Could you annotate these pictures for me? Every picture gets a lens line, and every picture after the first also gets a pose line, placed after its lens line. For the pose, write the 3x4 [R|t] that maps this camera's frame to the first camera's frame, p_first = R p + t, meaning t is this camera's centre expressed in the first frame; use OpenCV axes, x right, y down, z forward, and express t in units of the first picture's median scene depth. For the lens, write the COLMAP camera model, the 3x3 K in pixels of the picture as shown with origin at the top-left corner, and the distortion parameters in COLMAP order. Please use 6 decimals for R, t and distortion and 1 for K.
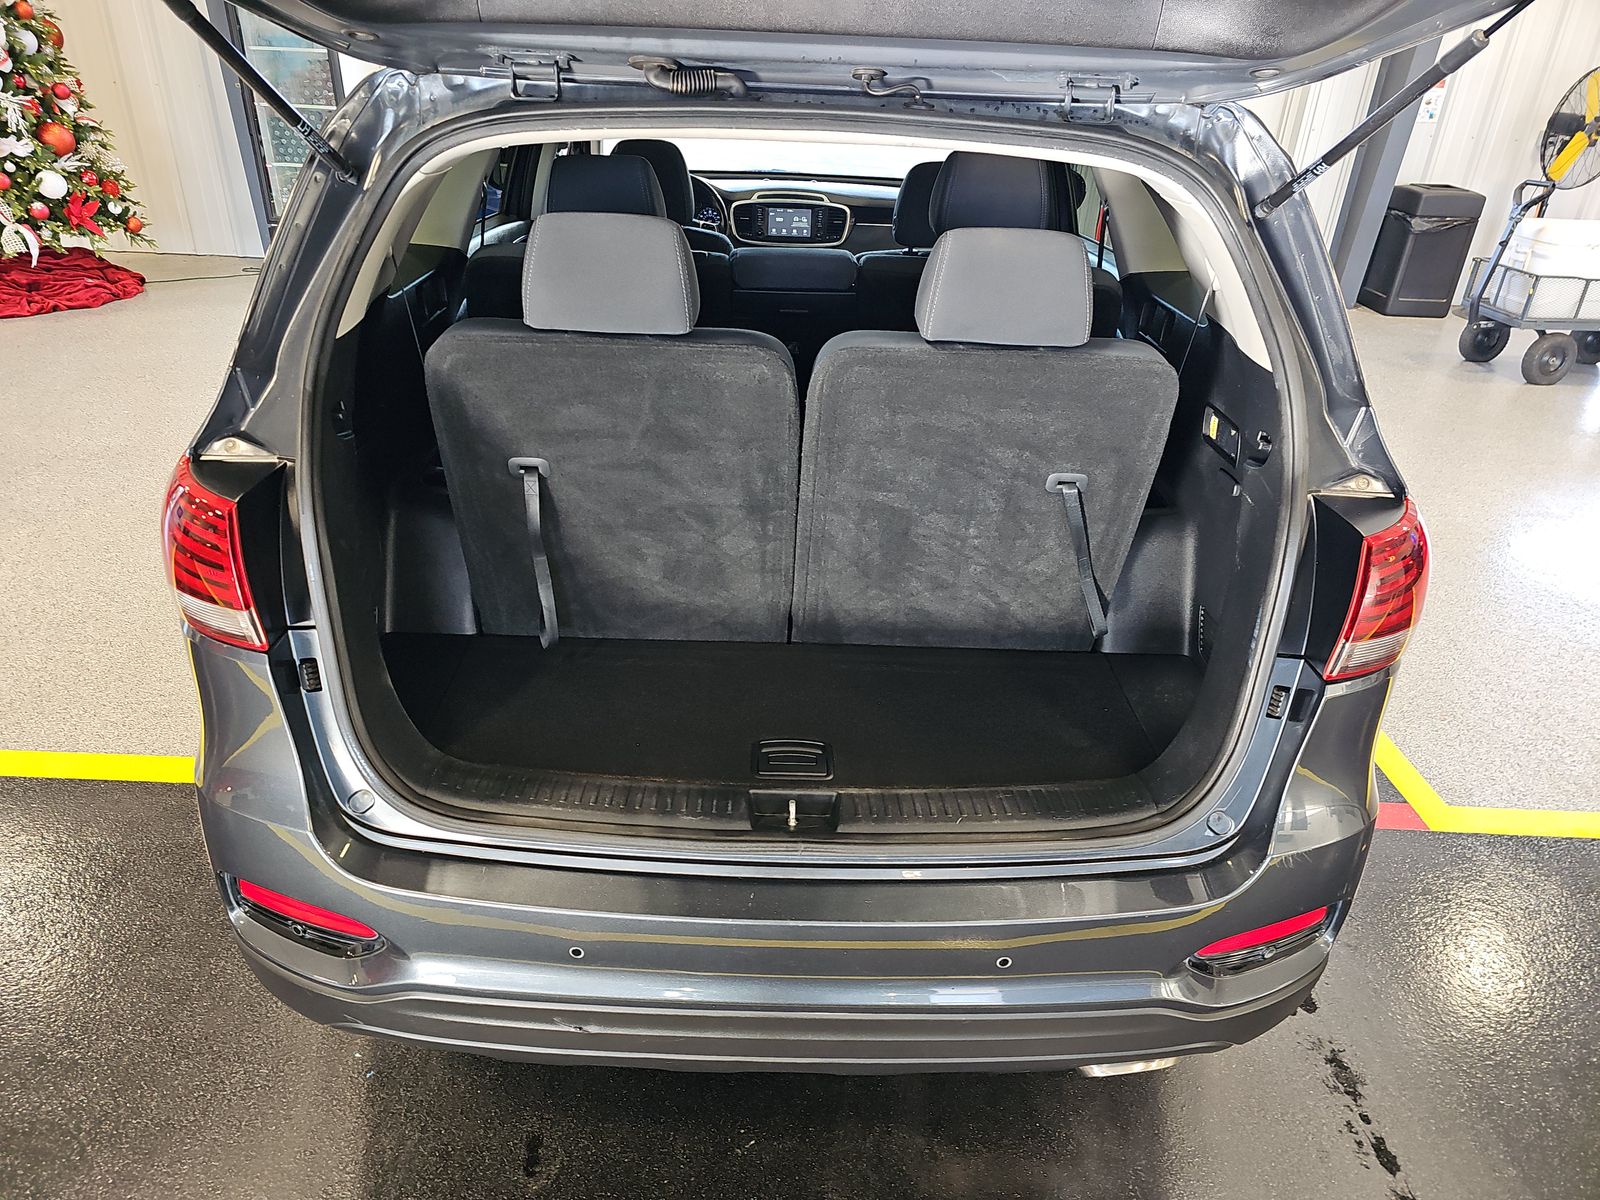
lens RADIAL K [[1037.7, 0, 782.4], [0, 1037.7, 601.2], [0, 0, 1]] dist [0.023106, -0.025364]
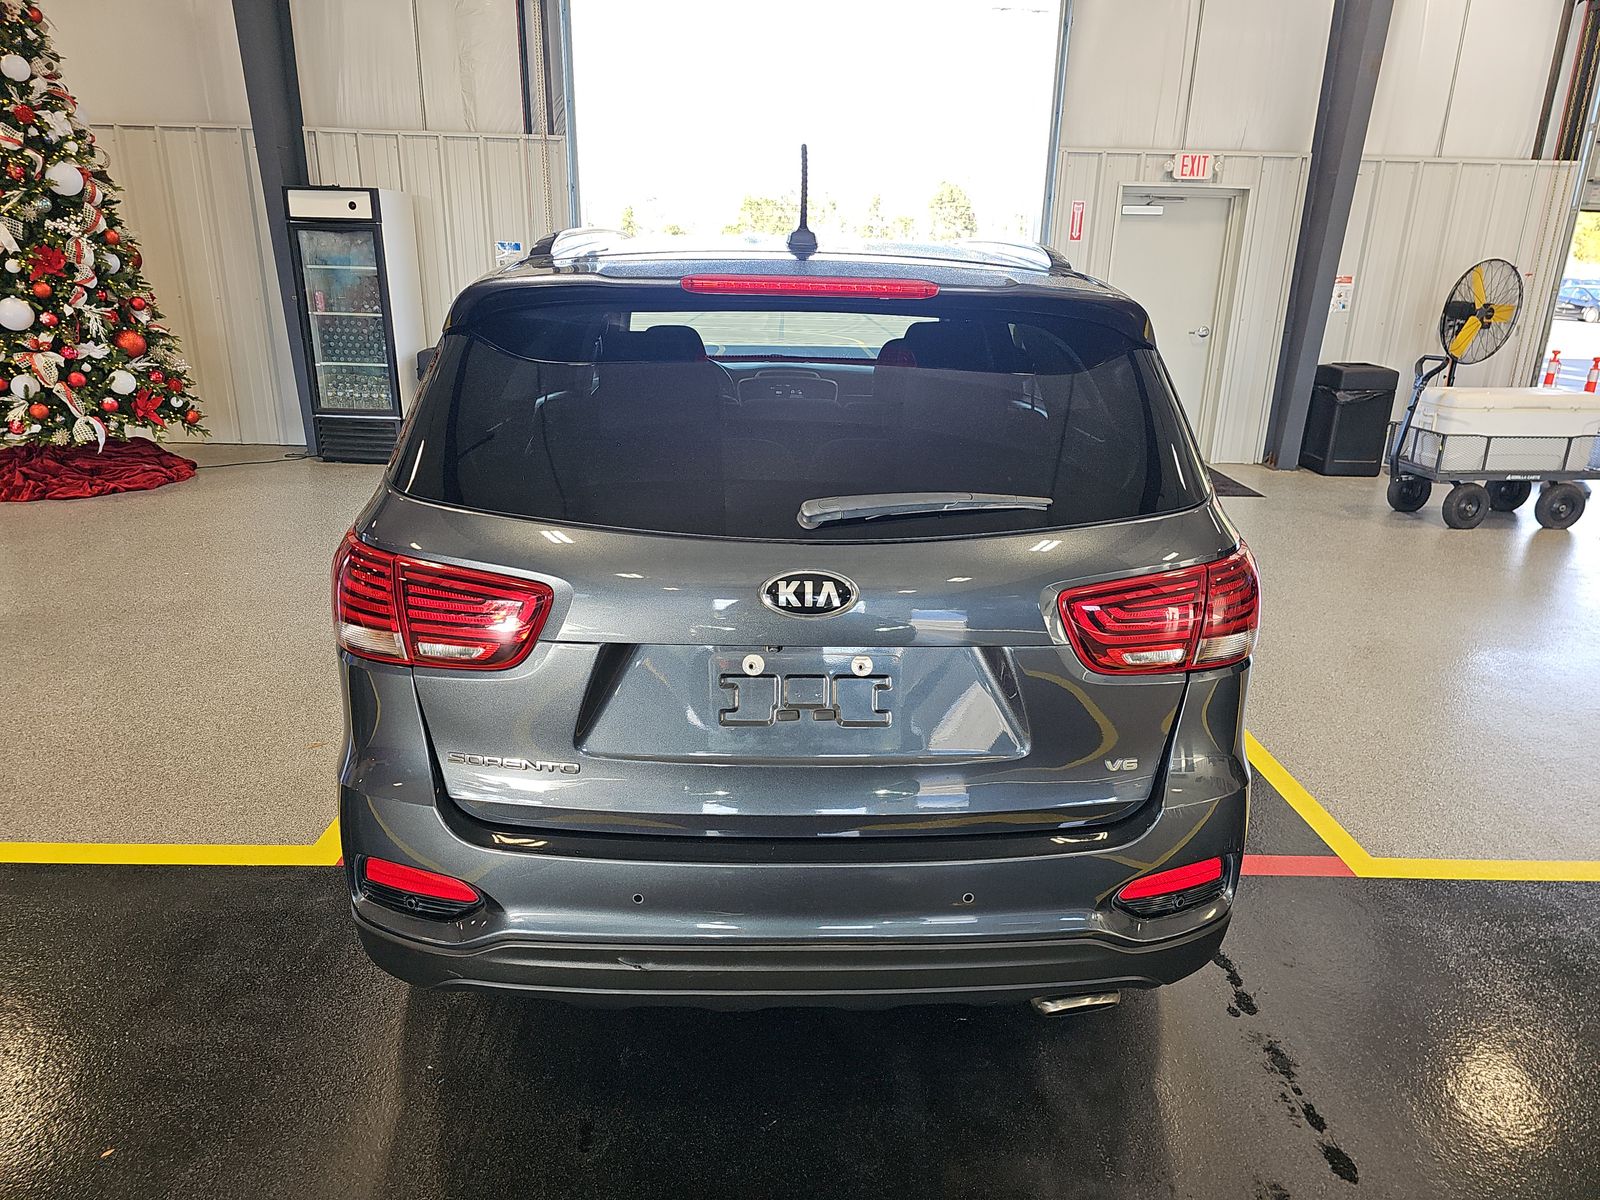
lens RADIAL K [[1046.8, 0, 805.0], [0, 1046.8, 598.4], [0, 0, 1]] dist [0.017166, -0.021816]
pose [[0.999503, -0.021947, 0.022650, -0.002538], [0.025627, 0.983763, -0.177636, 0.045852], [-0.018384, 0.178128, 0.983836, -0.077322]]
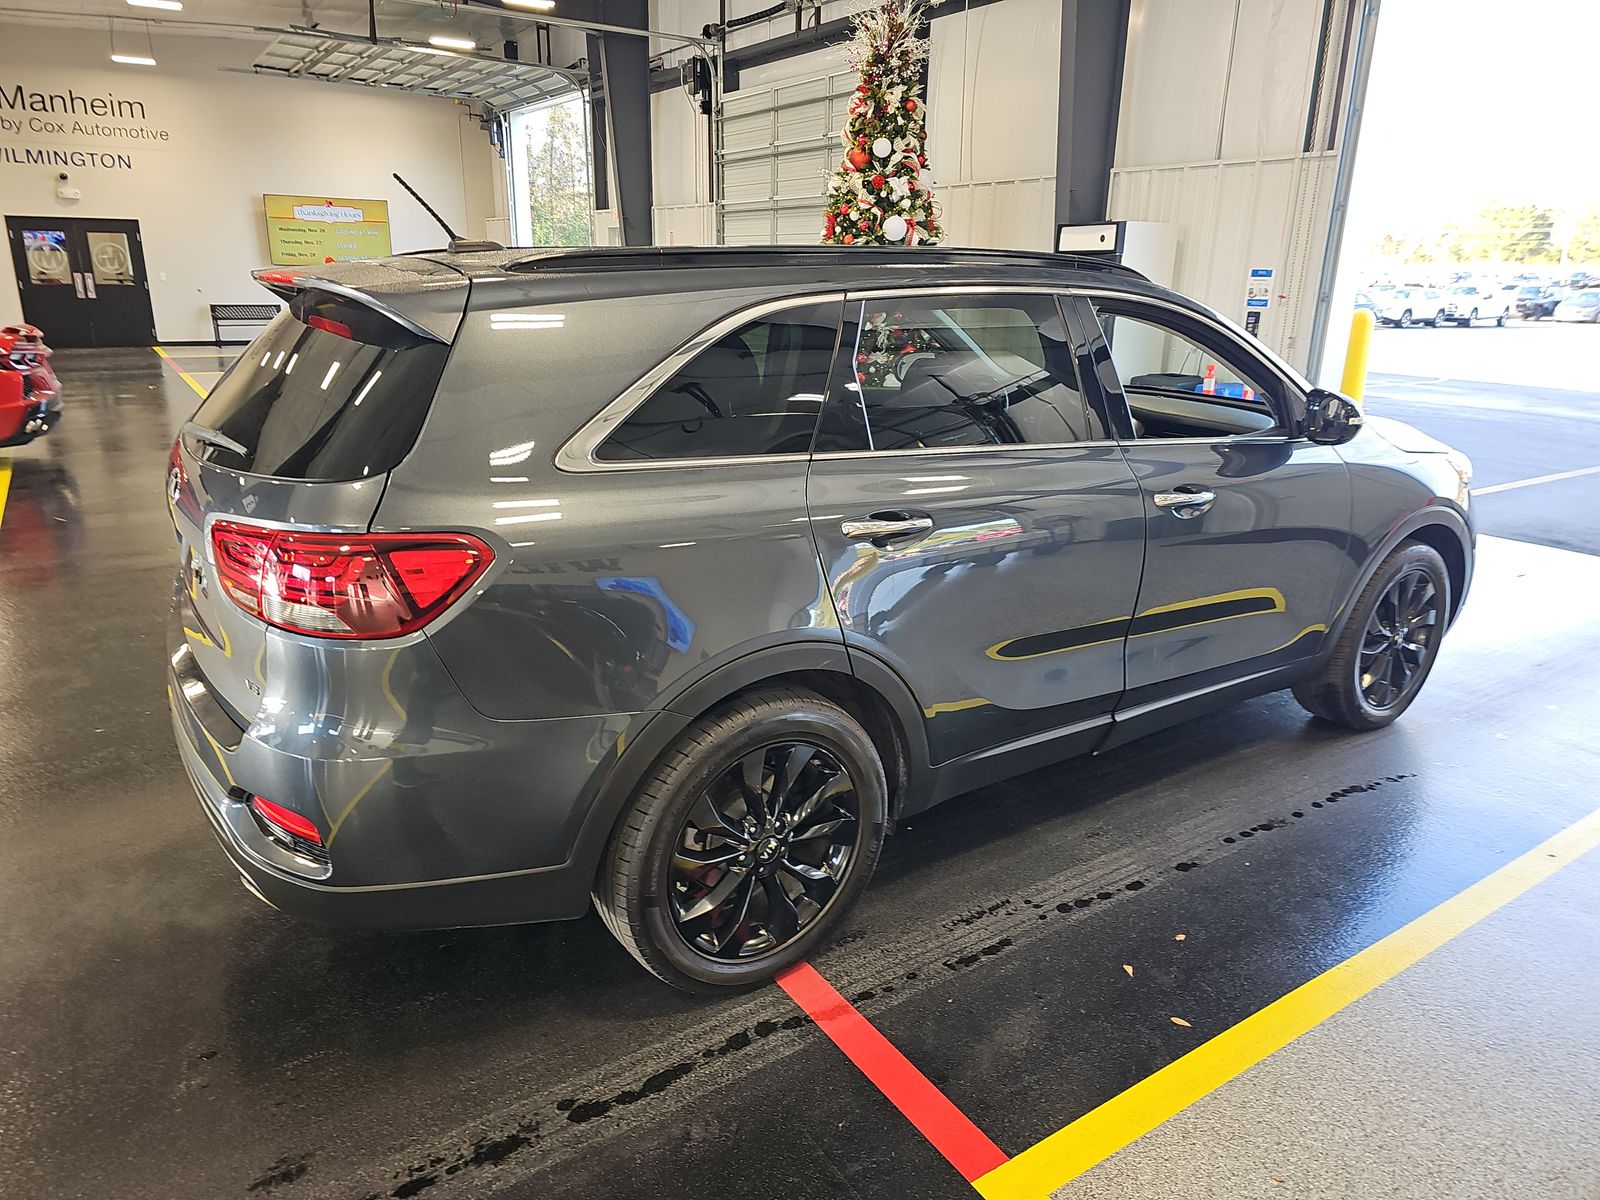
lens RADIAL K [[1037.7, 0, 782.4], [0, 1037.7, 601.2], [0, 0, 1]] dist [0.023106, -0.025364]
pose [[0.546784, 0.223564, -0.806874, 0.452147], [-0.392200, 0.919815, -0.010920, -0.046389], [0.739734, 0.322427, 0.590622, 0.134750]]
